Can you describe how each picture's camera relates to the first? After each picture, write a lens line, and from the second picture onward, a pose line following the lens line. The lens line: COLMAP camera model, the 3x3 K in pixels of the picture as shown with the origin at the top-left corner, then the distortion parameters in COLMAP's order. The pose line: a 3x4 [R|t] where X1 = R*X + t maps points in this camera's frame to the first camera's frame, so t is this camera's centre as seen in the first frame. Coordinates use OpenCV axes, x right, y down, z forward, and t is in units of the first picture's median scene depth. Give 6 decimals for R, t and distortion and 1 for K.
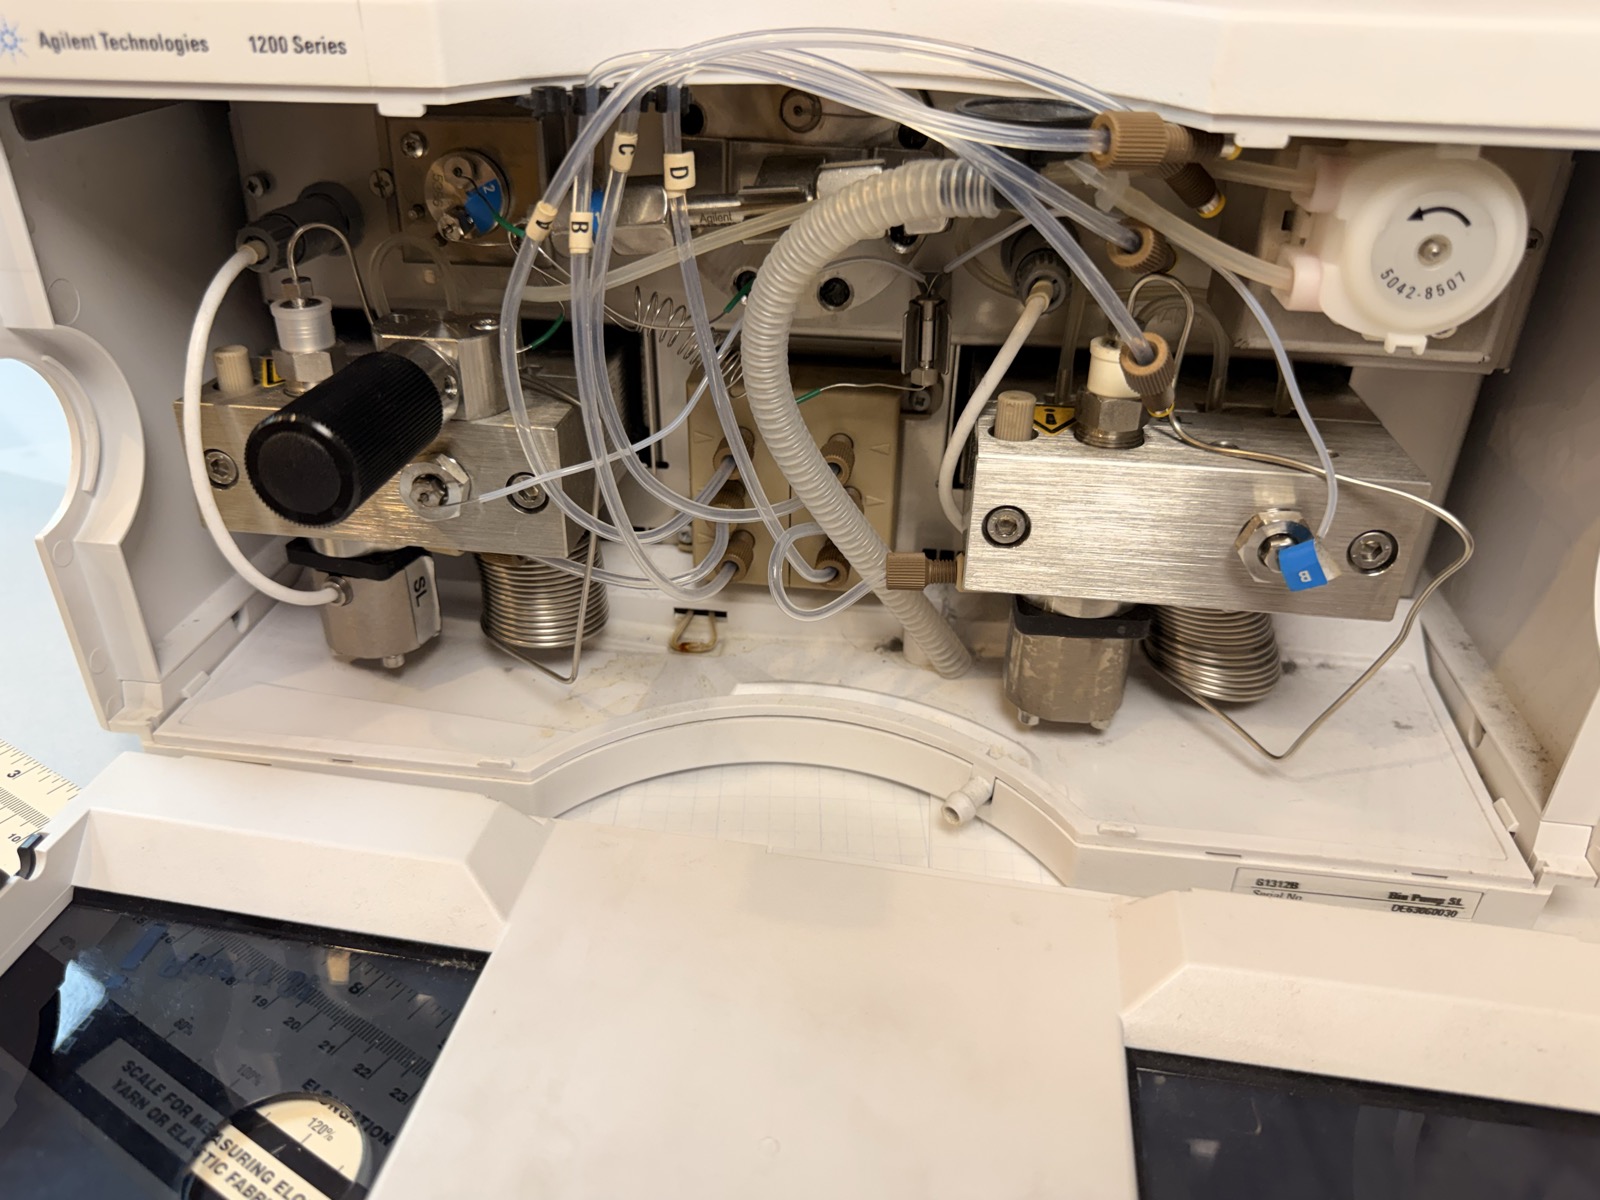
lens RADIAL K [[1169.2, 0, 777.7], [0, 1169.2, 602.3], [0, 0, 1]] dist [-0.065740, 0.049125]
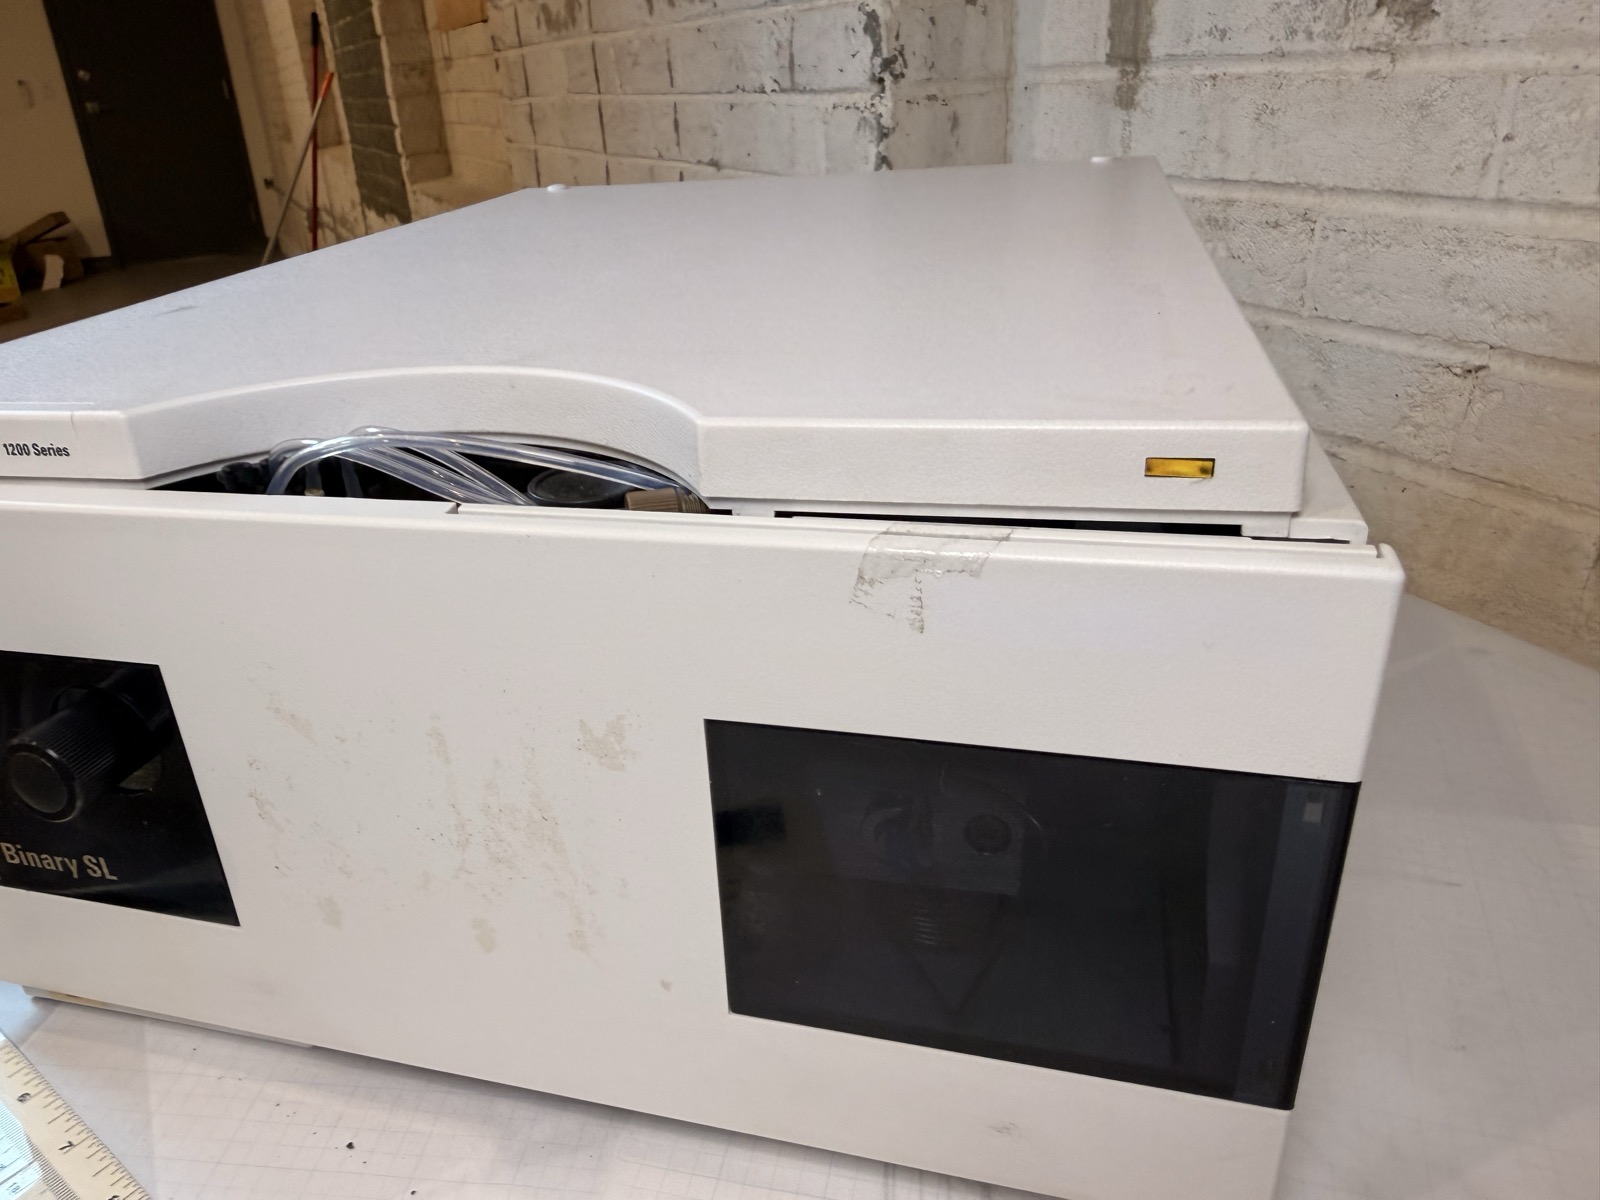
lens RADIAL K [[1116.6, 0, 707.0], [0, 1116.6, 601.3], [0, 0, 1]] dist [-0.001165, -0.009610]
pose [[0.988008, -0.018410, -0.153302, 0.398447], [0.003967, 0.995566, -0.093987, -0.151500], [0.154353, 0.092252, 0.983700, -0.077268]]
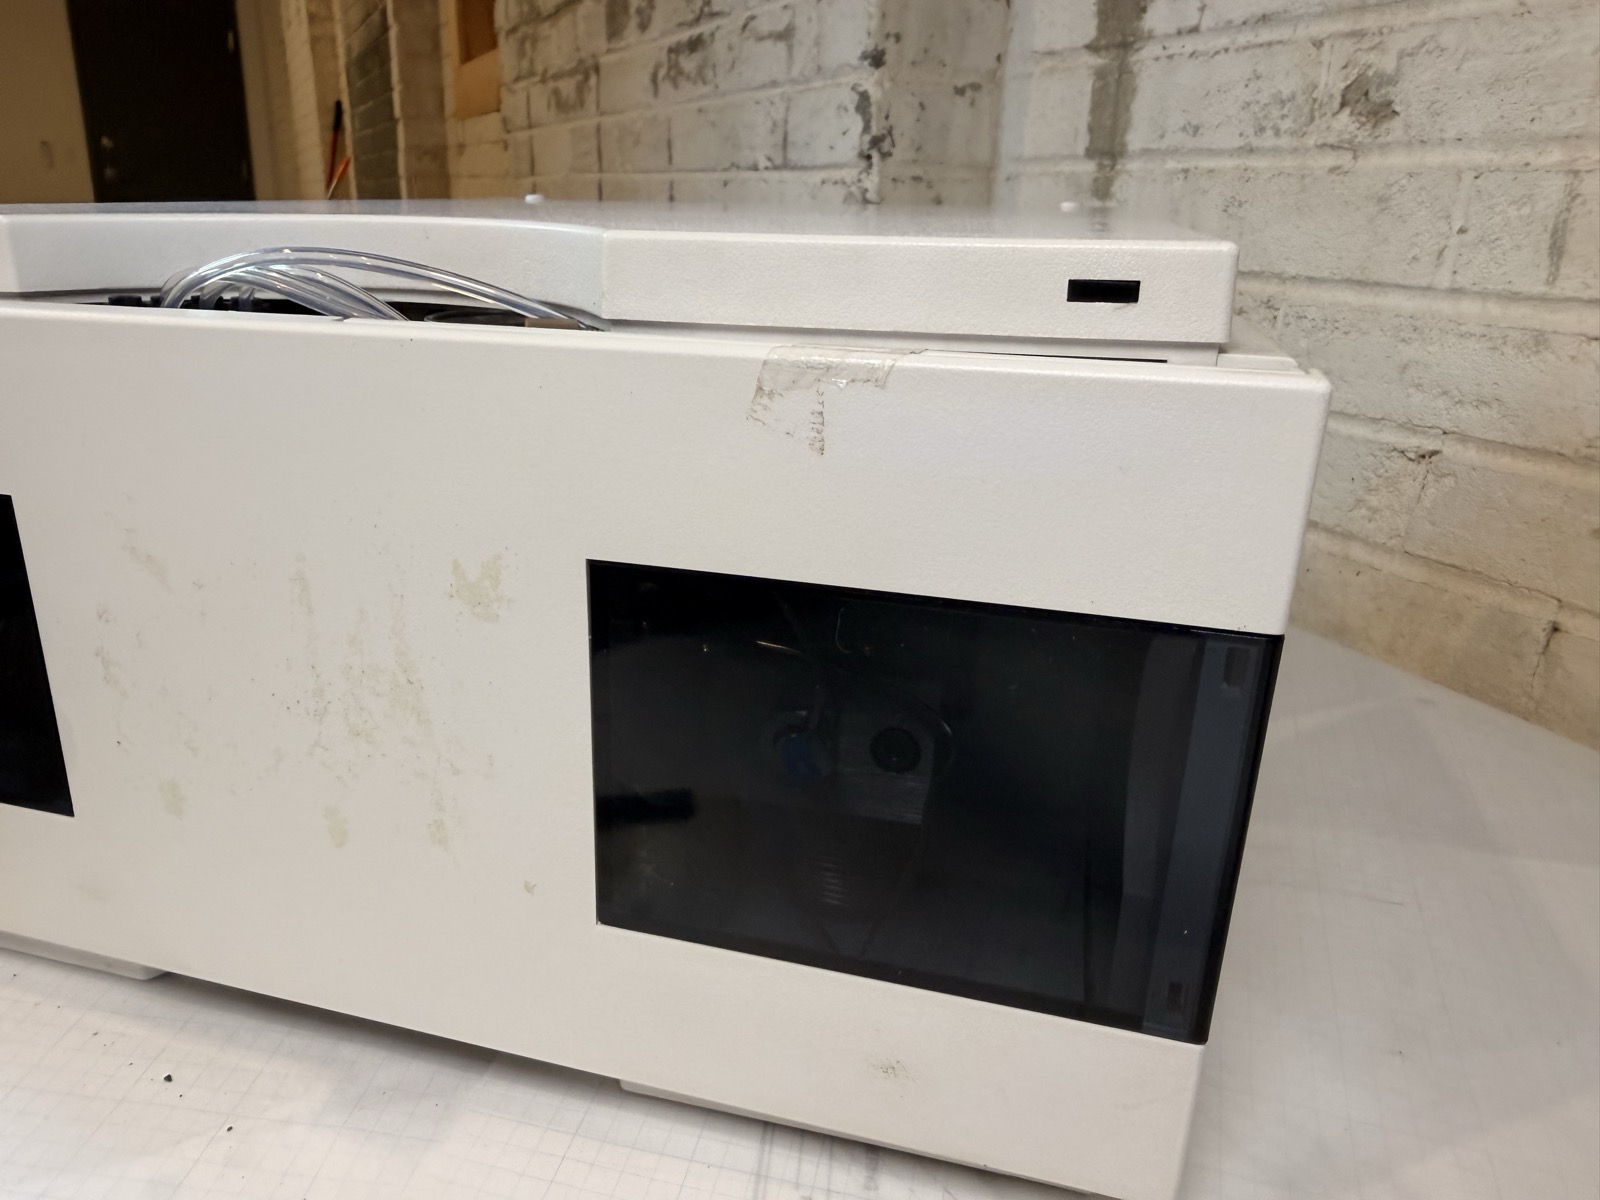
lens RADIAL K [[1116.6, 0, 715.7], [0, 1116.6, 601.0], [0, 0, 1]] dist [-0.001165, -0.009610]
pose [[0.991408, 0.044600, -0.122964, 0.449863], [-0.067975, 0.978838, -0.193019, 0.027625], [0.111753, 0.199719, 0.973460, 0.022379]]
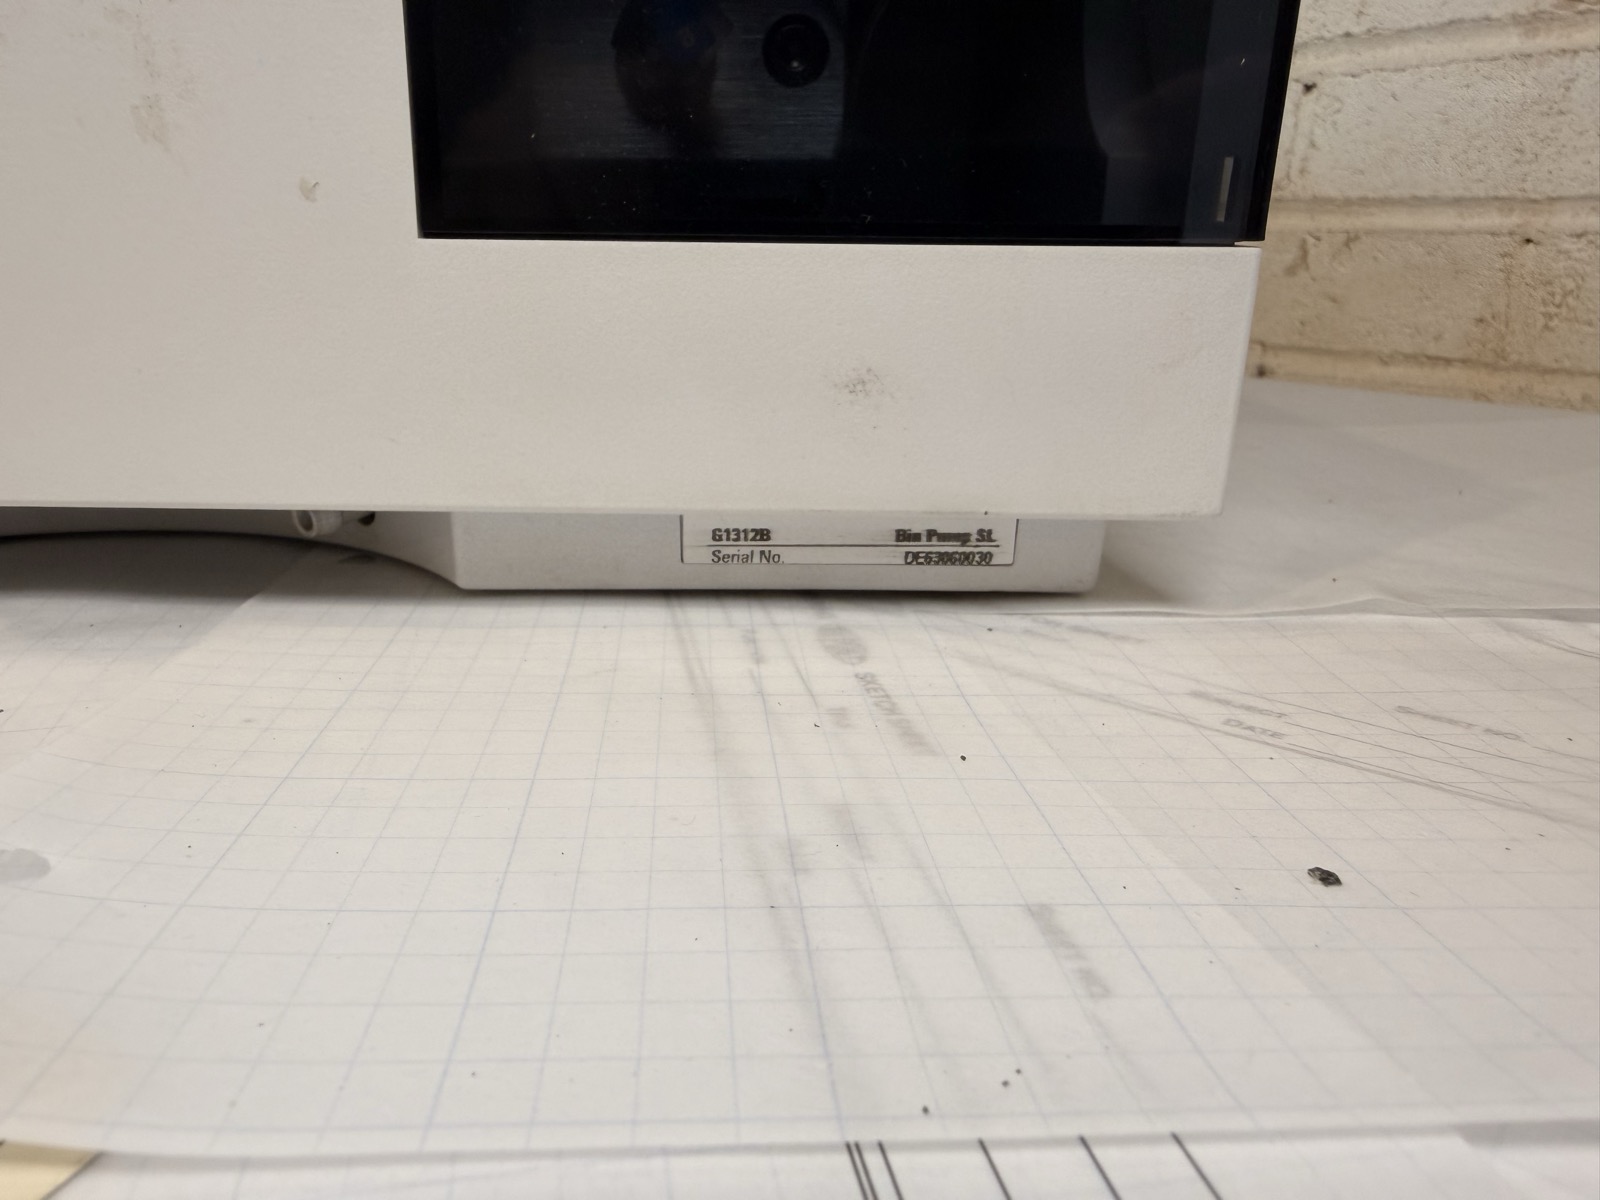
lens RADIAL K [[1116.6, 0, 697.1], [0, 1116.6, 616.9], [0, 0, 1]] dist [-0.001165, -0.009610]
pose [[0.989790, -0.053018, 0.132306, 0.319447], [0.078592, 0.977391, -0.196289, 0.431212], [-0.118908, 0.204683, 0.971579, 0.359445]]
